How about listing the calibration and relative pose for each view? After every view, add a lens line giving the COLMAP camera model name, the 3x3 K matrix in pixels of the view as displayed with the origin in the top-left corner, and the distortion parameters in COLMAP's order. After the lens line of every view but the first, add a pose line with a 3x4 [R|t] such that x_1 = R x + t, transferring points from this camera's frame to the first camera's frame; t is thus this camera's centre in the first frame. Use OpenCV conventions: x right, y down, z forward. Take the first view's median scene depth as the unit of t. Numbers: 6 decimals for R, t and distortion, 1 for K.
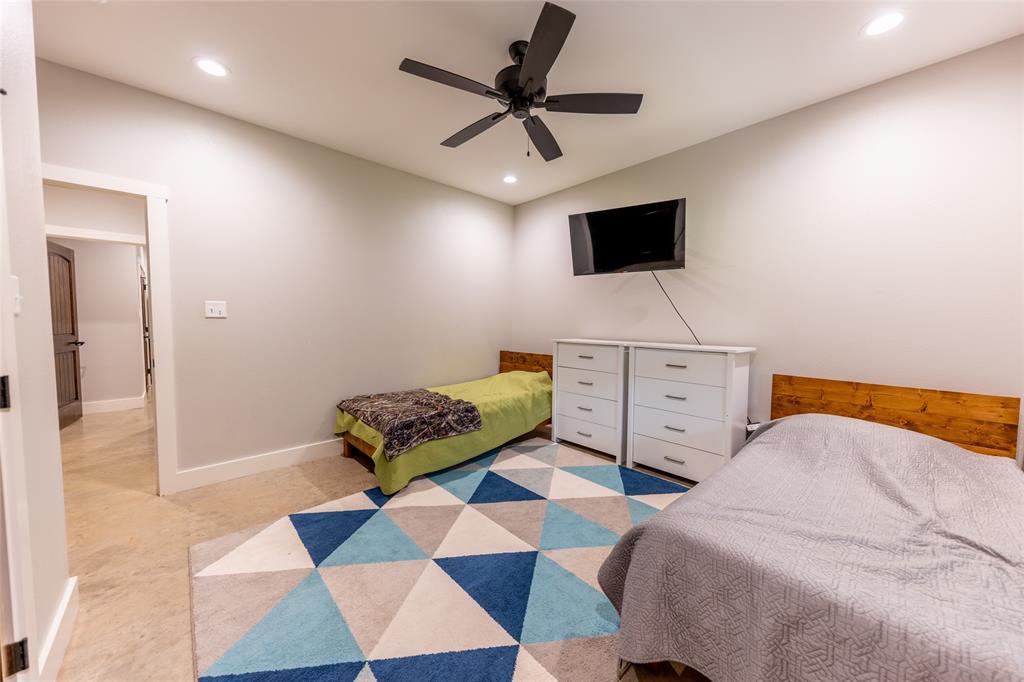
lens RADIAL K [[357.2, 0, 511.7], [0, 357.2, 321.8], [0, 0, 1]] dist [0.000328, 0.000017]
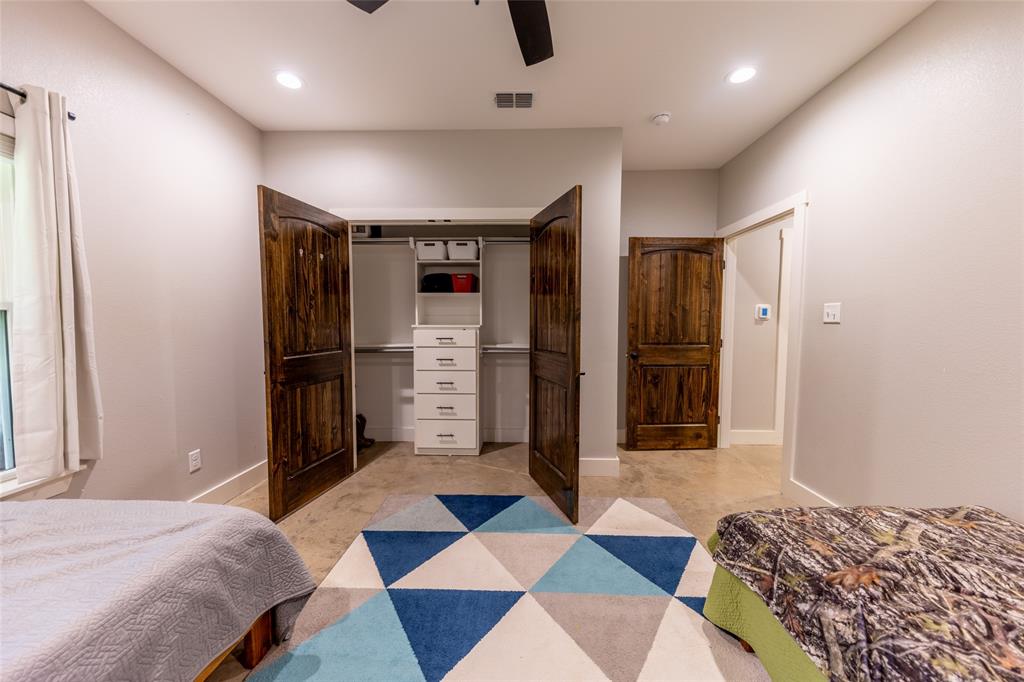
lens RADIAL K [[357.2, 0, 511.7], [0, 357.2, 321.8], [0, 0, 1]] dist [0.000328, 0.000017]
pose [[-0.692650, -0.005252, -0.721255, 0.413923], [-0.014834, 0.999866, 0.006964, -0.012848], [0.721122, 0.015523, -0.692635, 1.464085]]
